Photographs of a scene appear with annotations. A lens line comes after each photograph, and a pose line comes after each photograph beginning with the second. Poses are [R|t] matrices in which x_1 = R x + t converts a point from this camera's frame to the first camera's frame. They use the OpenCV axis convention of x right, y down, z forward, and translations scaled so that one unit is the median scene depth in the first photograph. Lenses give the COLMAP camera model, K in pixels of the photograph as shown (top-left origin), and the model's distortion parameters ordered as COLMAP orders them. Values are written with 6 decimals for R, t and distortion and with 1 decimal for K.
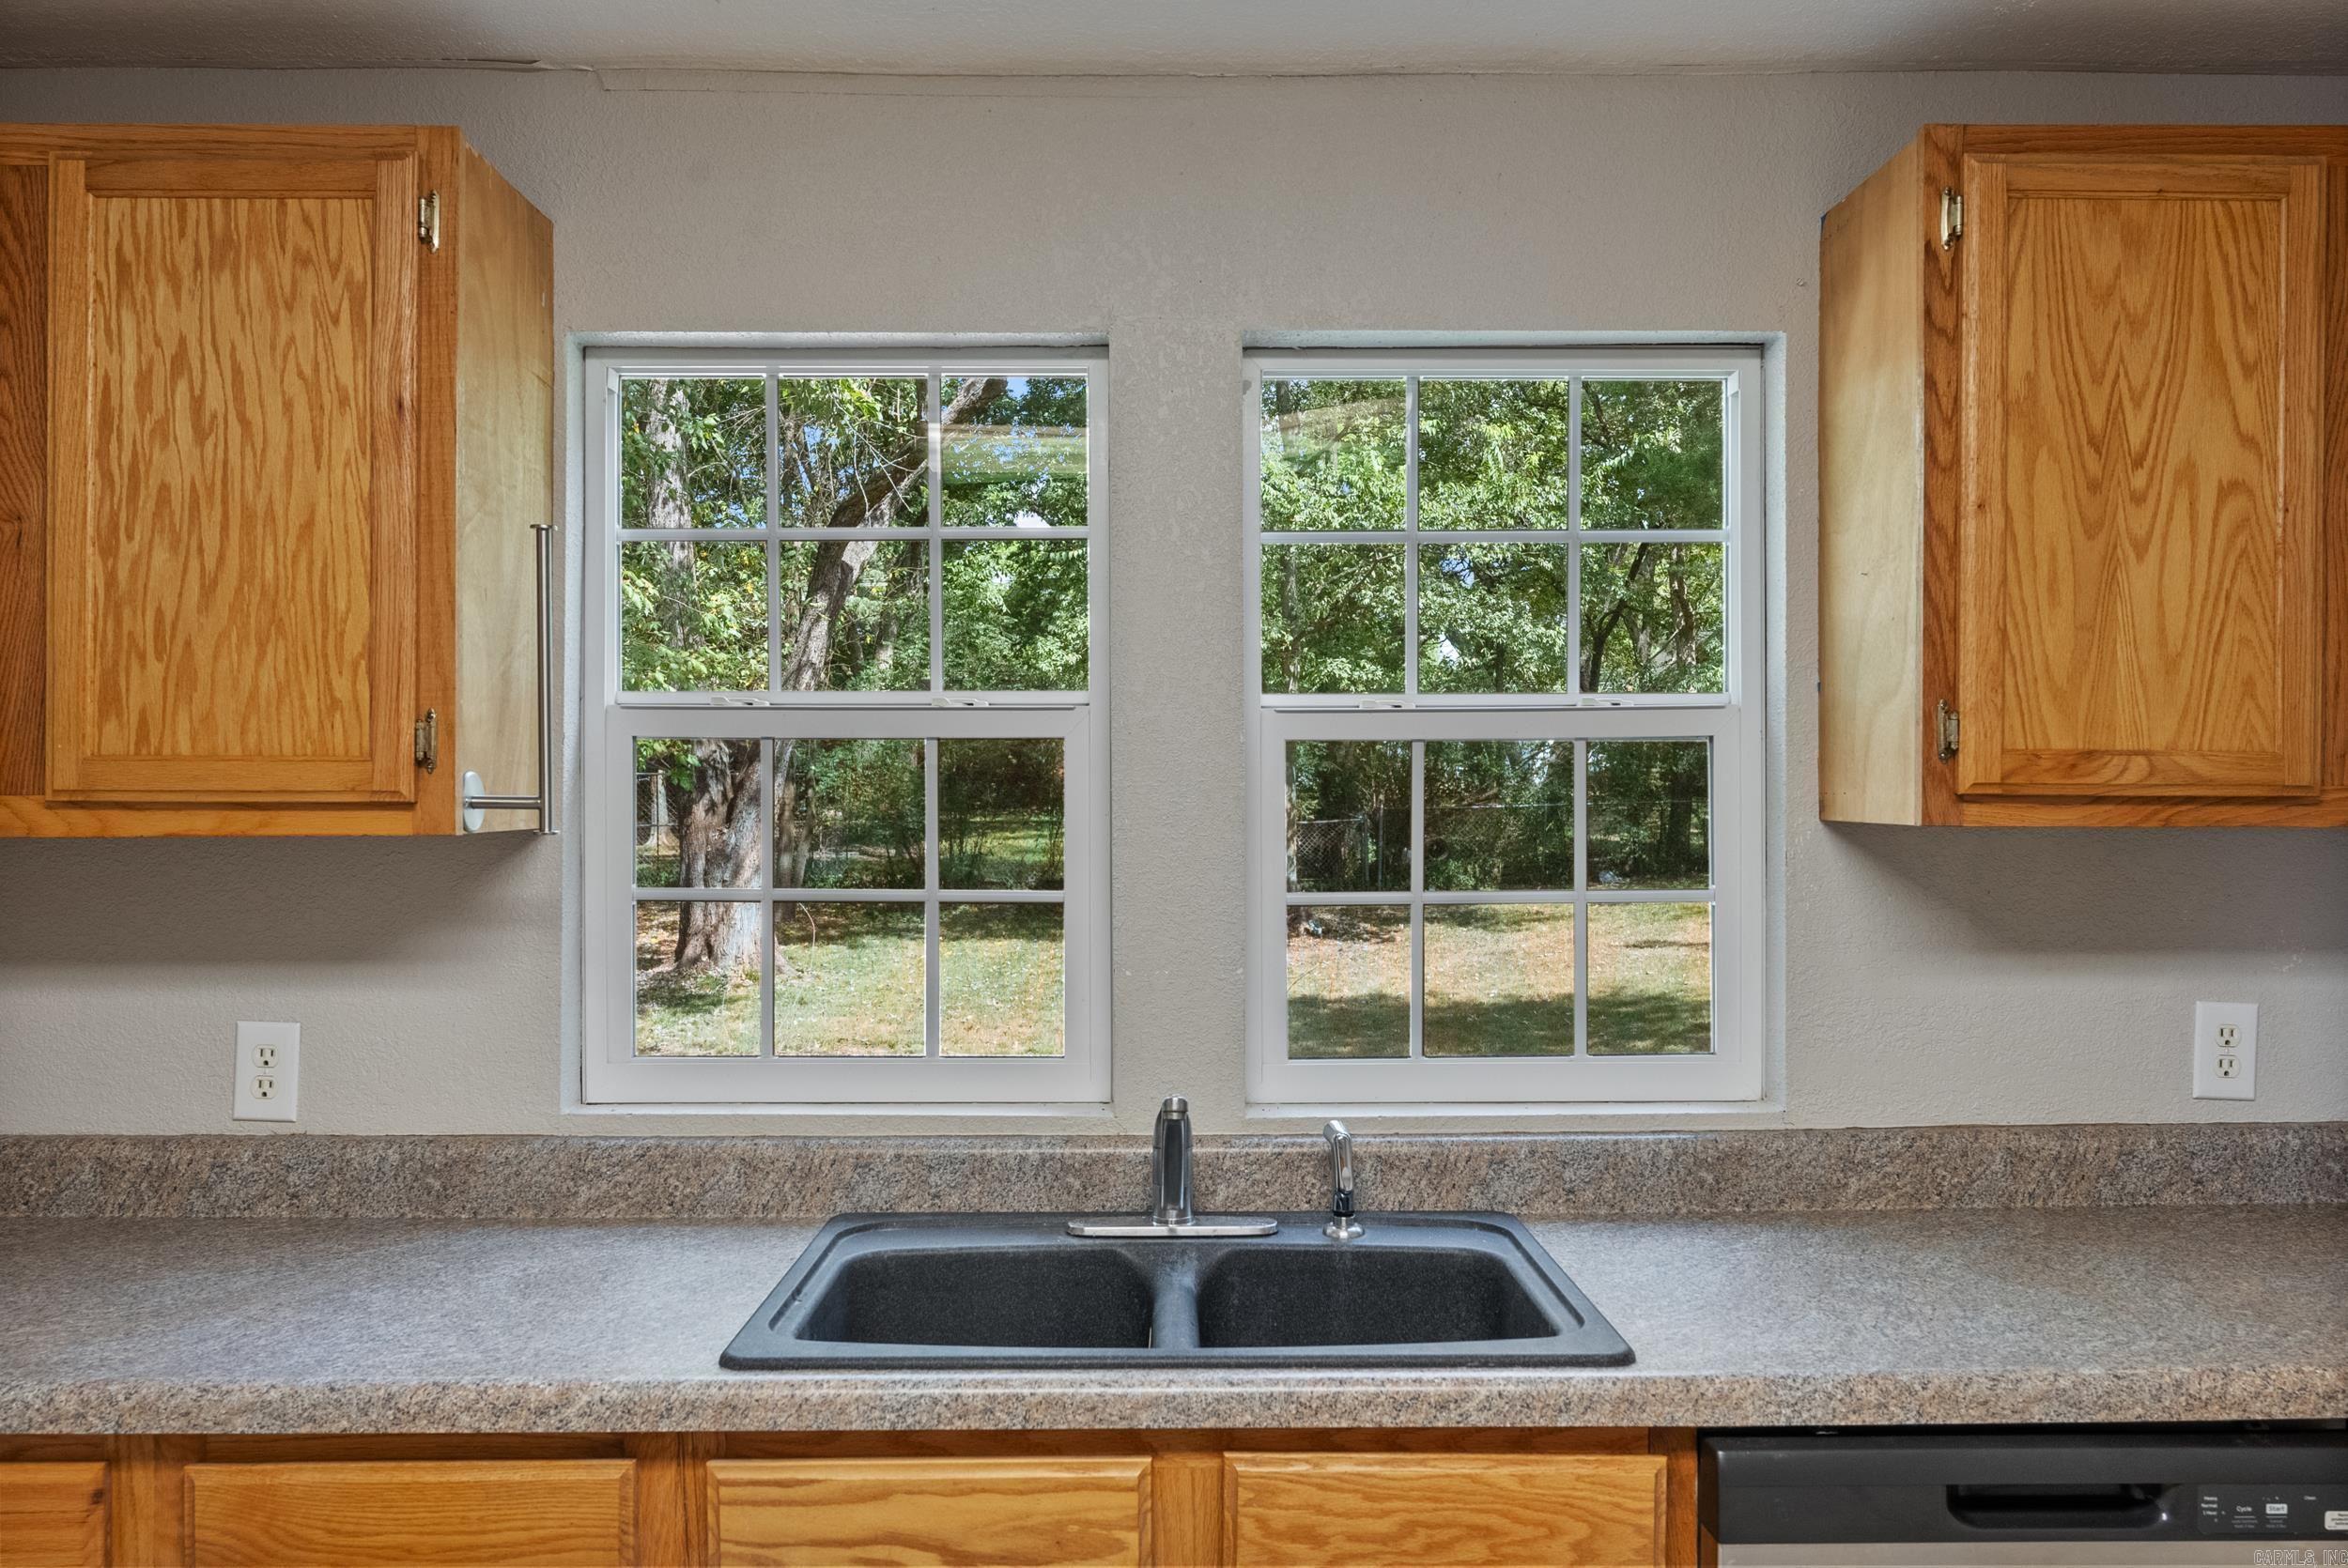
lens RADIAL K [[1671.8, 0, 1169.1], [0, 1671.8, 808.1], [0, 0, 1]] dist [-0.002932, 0.005565]
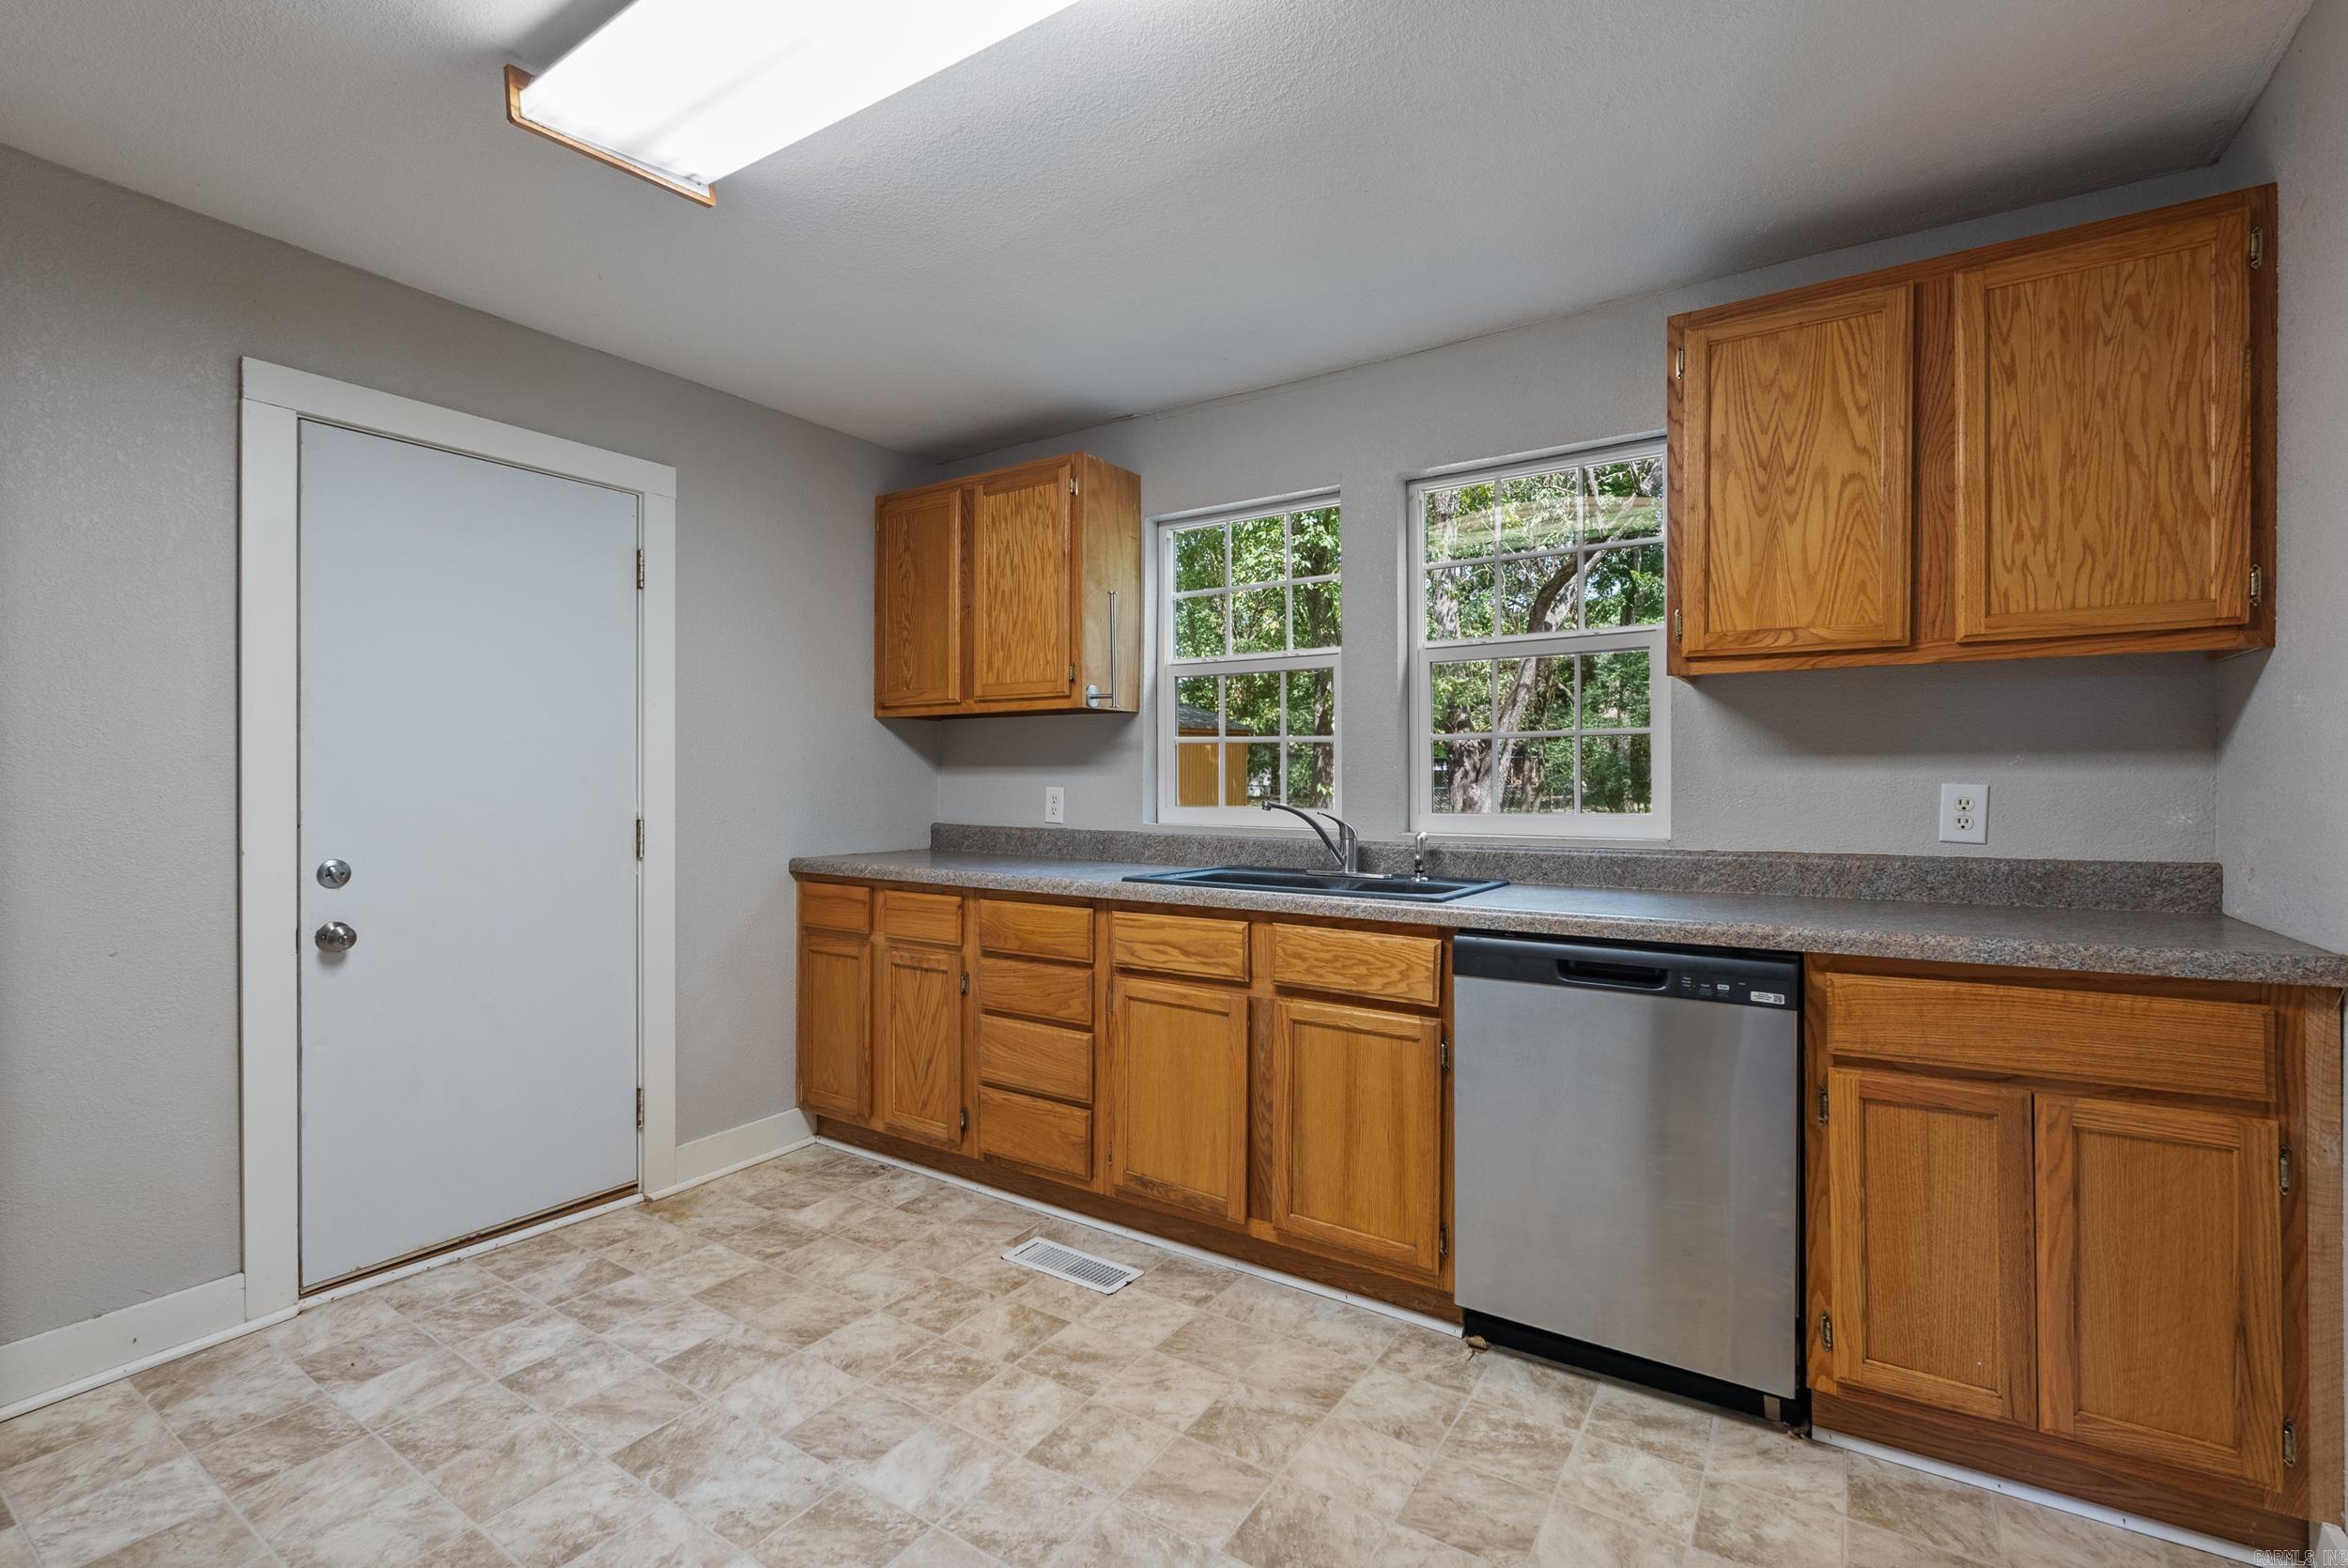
lens RADIAL K [[1033.0, 0, 1174.0], [0, 1033.0, 792.8], [0, 0, 1]] dist [0.003908, -0.000074]
pose [[0.829138, 0.009394, -0.558965, 0.659247], [-0.007270, 0.999955, 0.006021, 0.147274], [0.558997, -0.000928, 0.829169, -0.335180]]
